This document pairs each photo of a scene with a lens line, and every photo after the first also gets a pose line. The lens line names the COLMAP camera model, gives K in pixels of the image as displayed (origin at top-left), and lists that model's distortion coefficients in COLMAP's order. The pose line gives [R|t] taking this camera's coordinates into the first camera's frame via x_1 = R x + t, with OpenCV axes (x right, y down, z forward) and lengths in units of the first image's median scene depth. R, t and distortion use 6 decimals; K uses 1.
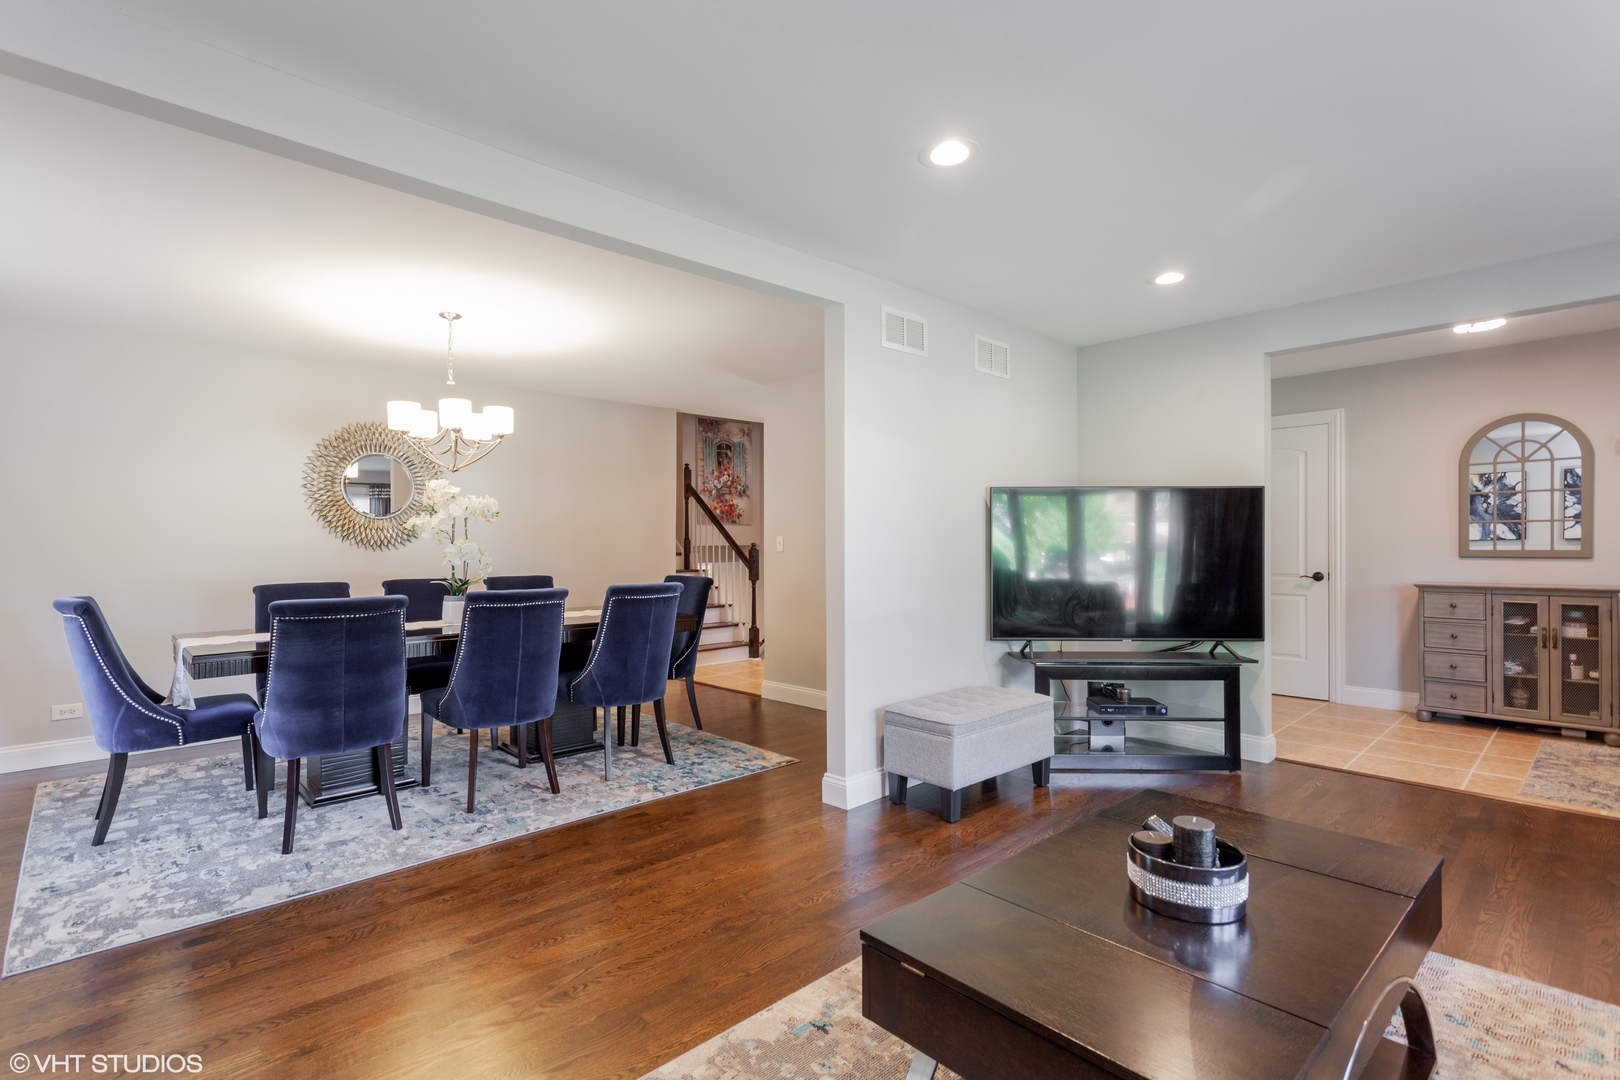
lens RADIAL K [[762.7, 0, 793.9], [0, 762.7, 543.3], [0, 0, 1]] dist [0.002285, 0.001395]
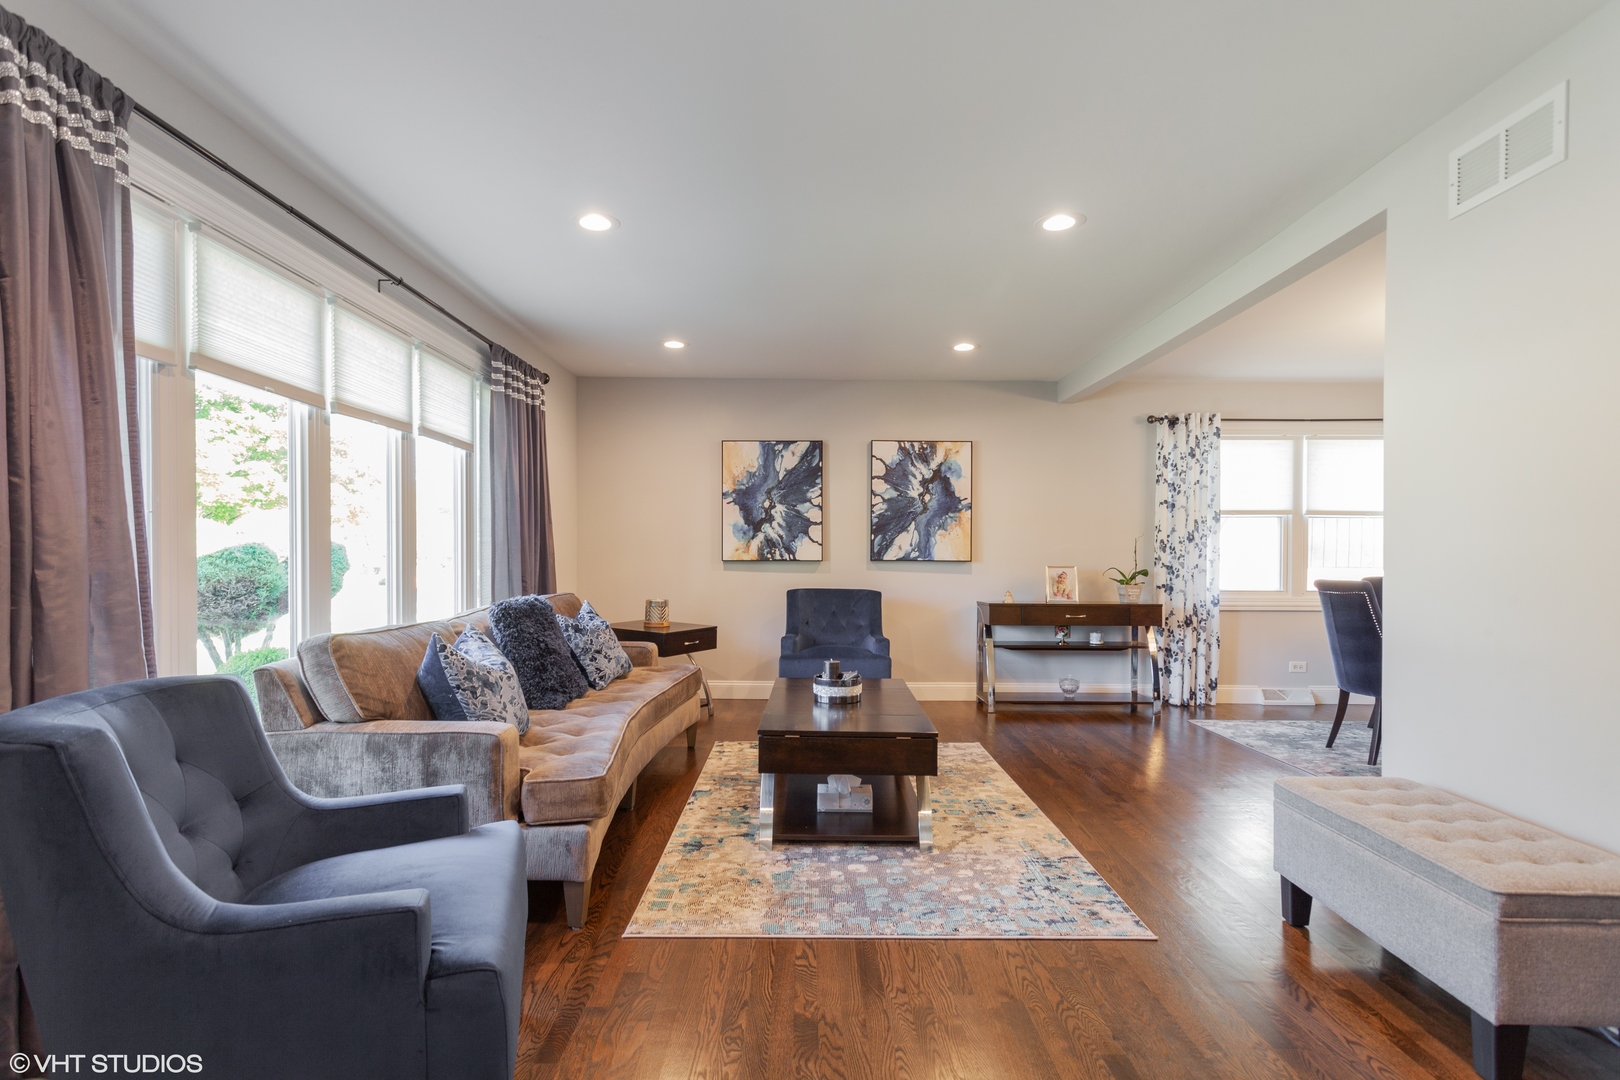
lens RADIAL K [[782.8, 0, 800.1], [0, 782.8, 563.1], [0, 0, 1]] dist [0.010968, 0.001188]
pose [[-0.686898, 0.009953, -0.726686, 0.737764], [0.000830, 0.999916, 0.012910, 0.011852], [0.726753, 0.008265, -0.686849, 0.816351]]
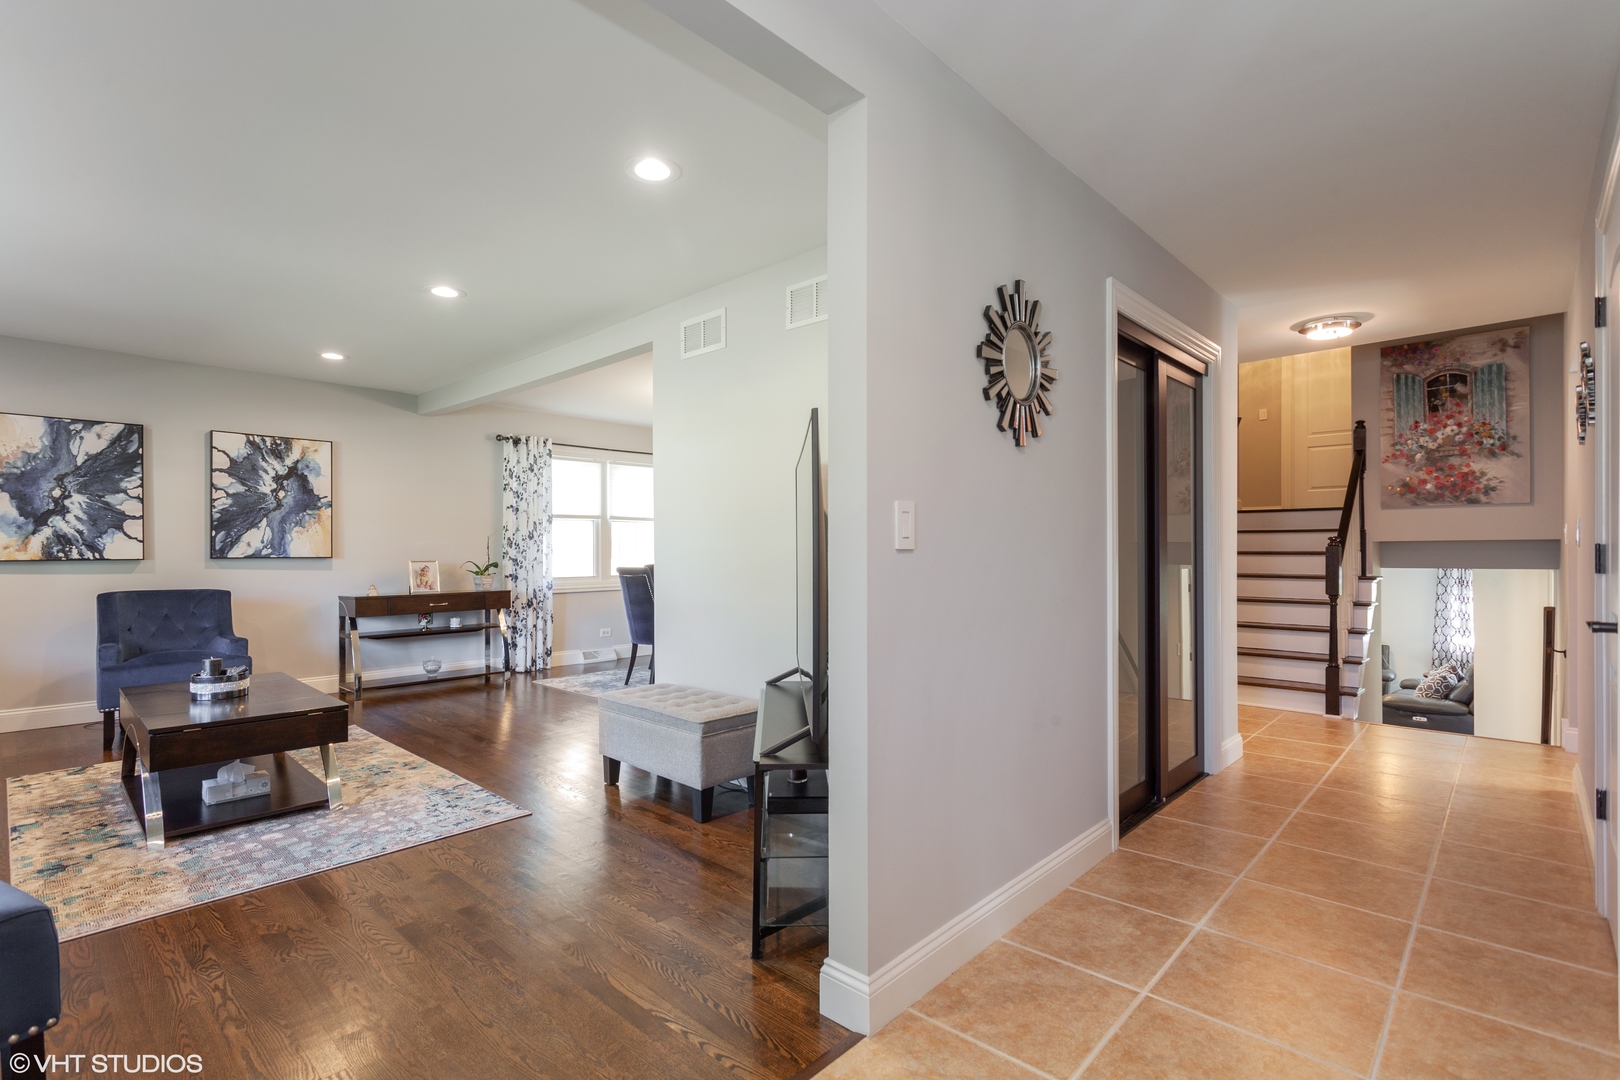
lens RADIAL K [[765.8, 0, 796.8], [0, 765.8, 546.9], [0, 0, 1]] dist [-0.001514, 0.000807]
pose [[0.058894, 0.003750, -0.998257, 0.946969], [0.004404, 0.999982, 0.004016, 0.006025], [0.998255, -0.004633, 0.058876, 0.846199]]
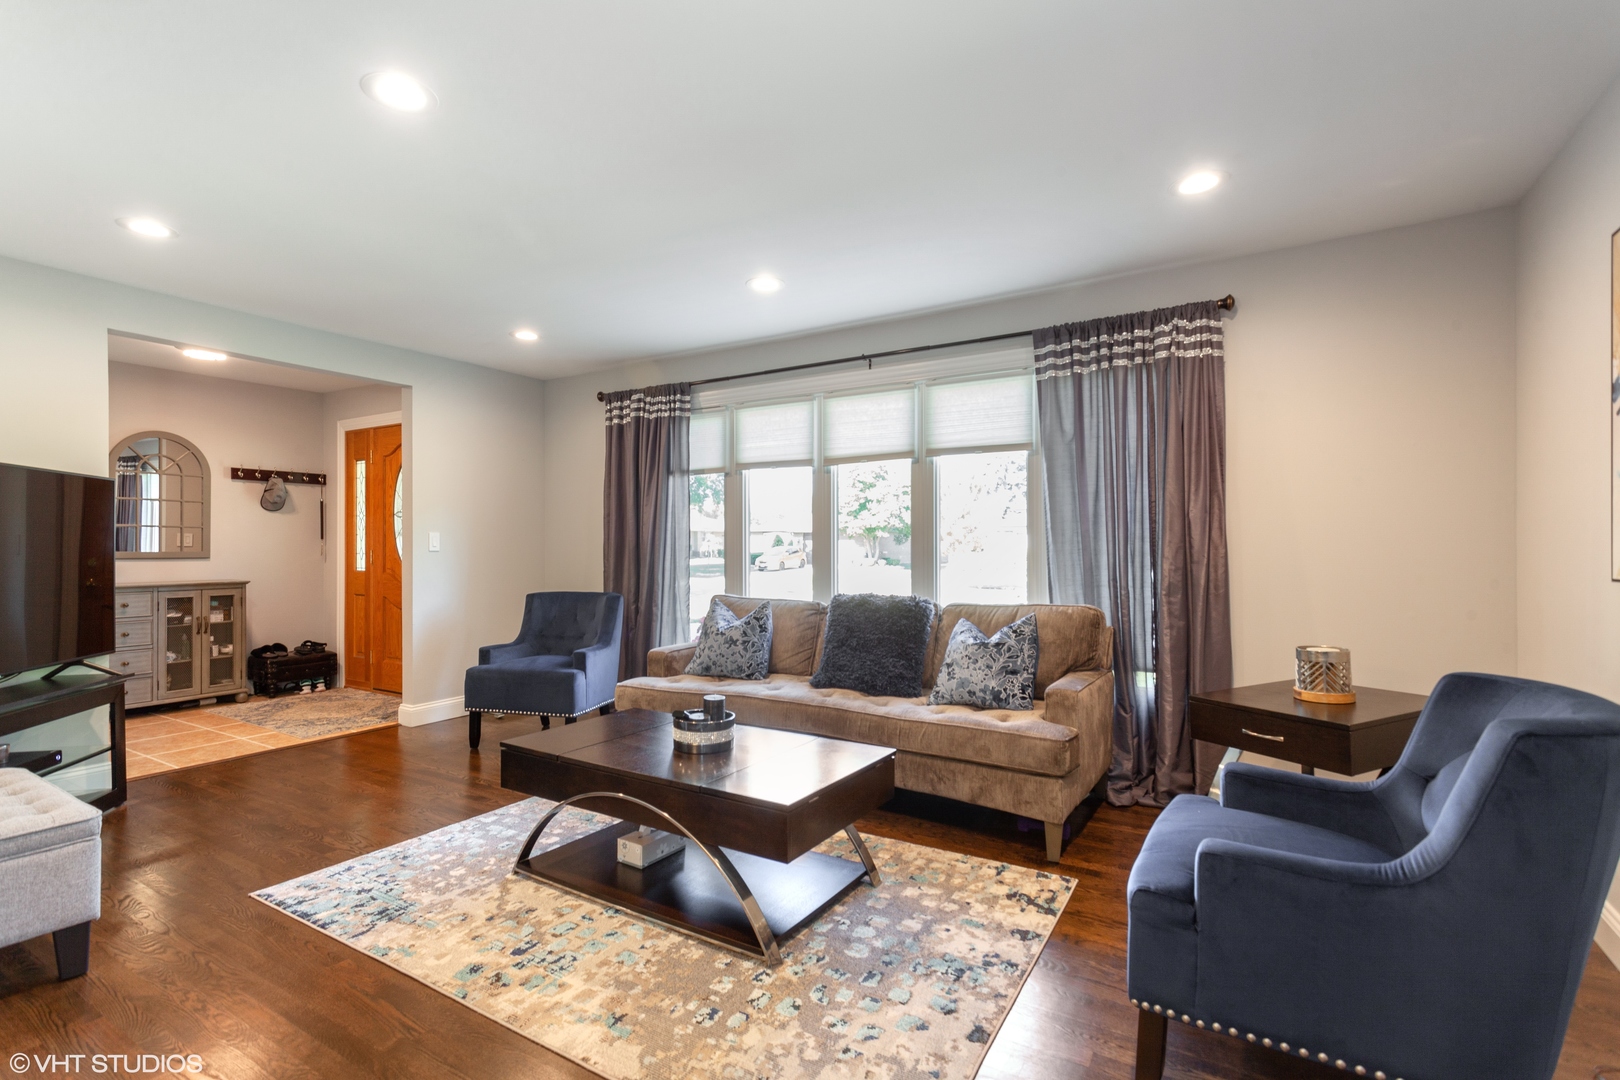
lens RADIAL K [[762.7, 0, 793.9], [0, 762.7, 543.3], [0, 0, 1]] dist [0.002285, 0.001395]
pose [[-0.257780, 0.006716, 0.966180, -0.394281], [0.002638, 0.999977, -0.006247, 0.006521], [-0.966200, 0.000939, -0.257792, 0.409350]]
